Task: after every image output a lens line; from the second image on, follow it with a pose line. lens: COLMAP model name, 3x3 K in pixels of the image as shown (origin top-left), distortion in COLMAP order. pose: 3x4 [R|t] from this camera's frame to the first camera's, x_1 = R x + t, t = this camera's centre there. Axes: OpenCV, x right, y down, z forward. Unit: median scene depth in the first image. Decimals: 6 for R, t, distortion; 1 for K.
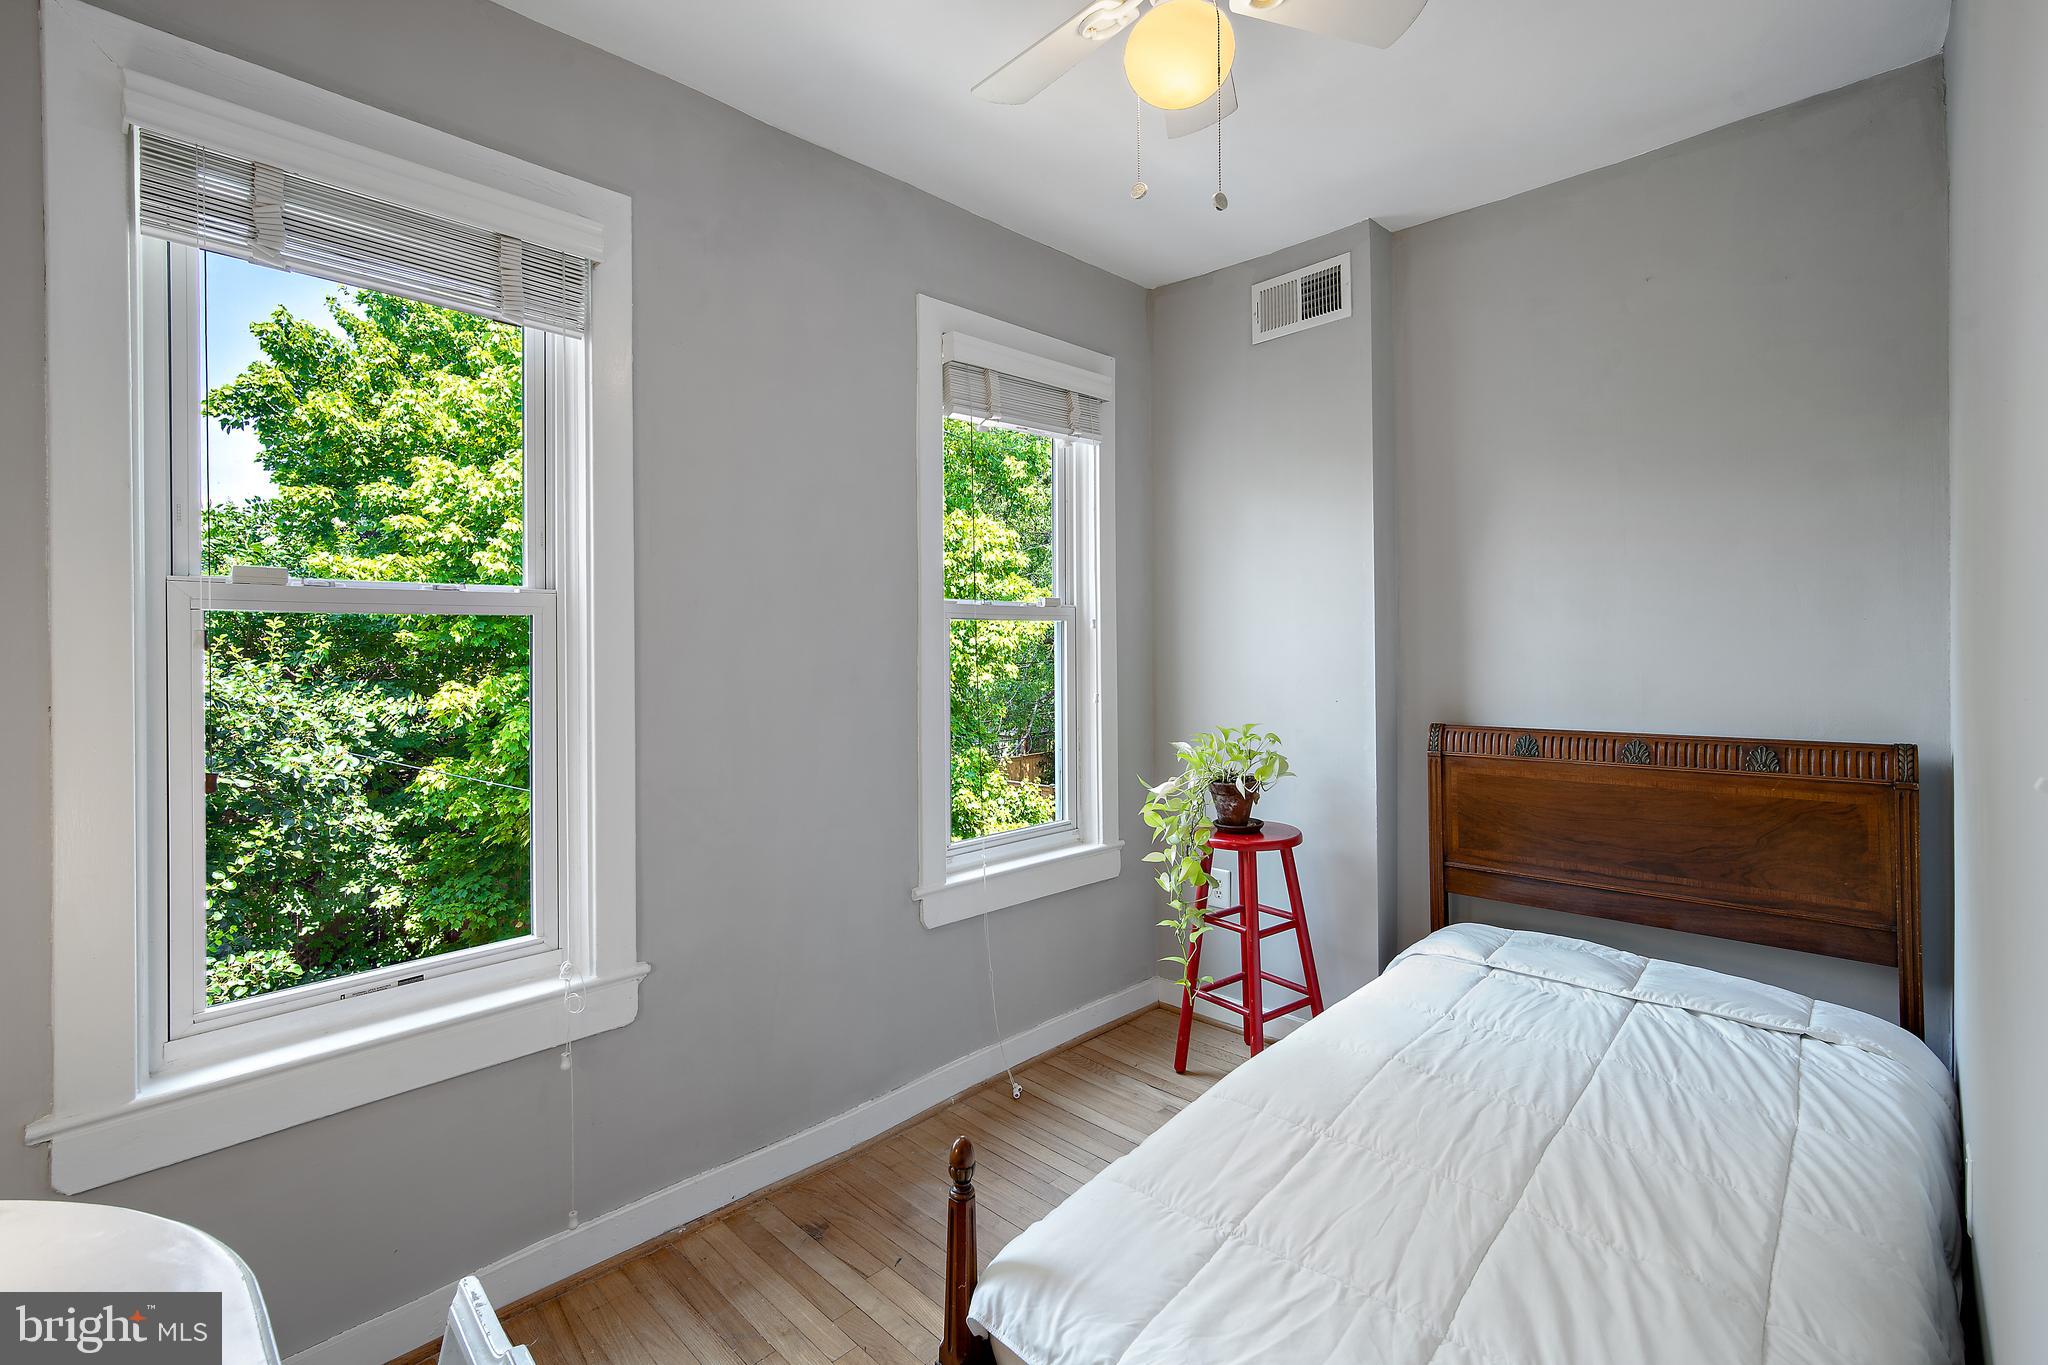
lens RADIAL K [[919.0, 0, 1029.9], [0, 919.0, 661.3], [0, 0, 1]] dist [-0.000047, -0.000047]
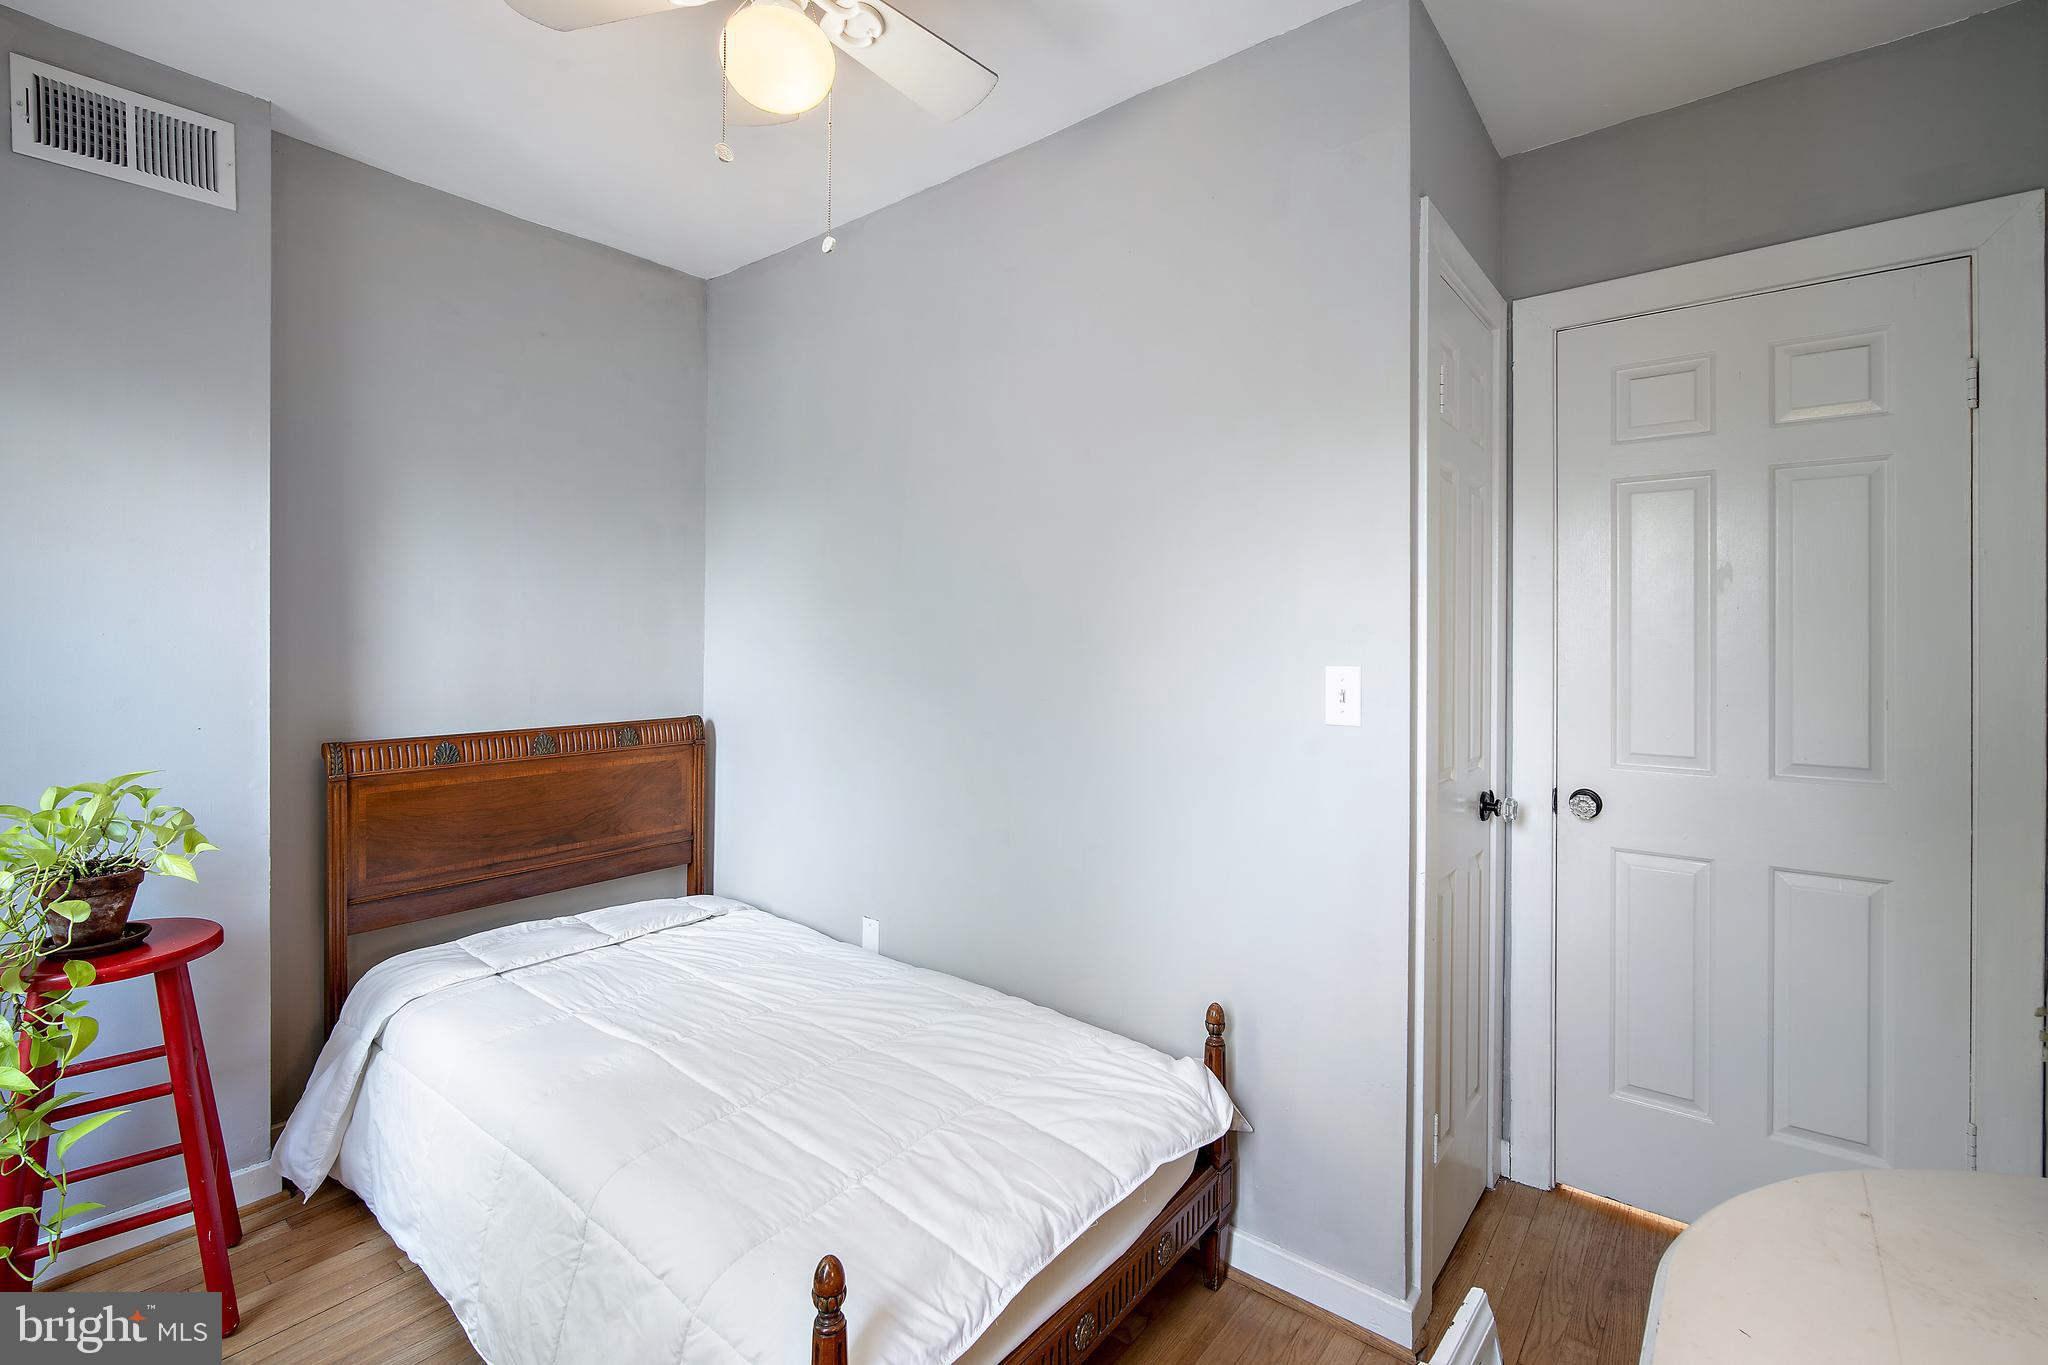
lens RADIAL K [[888.1, 0, 1020.6], [0, 888.1, 648.3], [0, 0, 1]] dist [0.000431, 0.000118]
pose [[-0.080127, 0.000825, 0.996784, -0.481864], [0.012161, 0.999926, 0.000150, -0.013512], [-0.996710, 0.012134, -0.080131, 0.483679]]
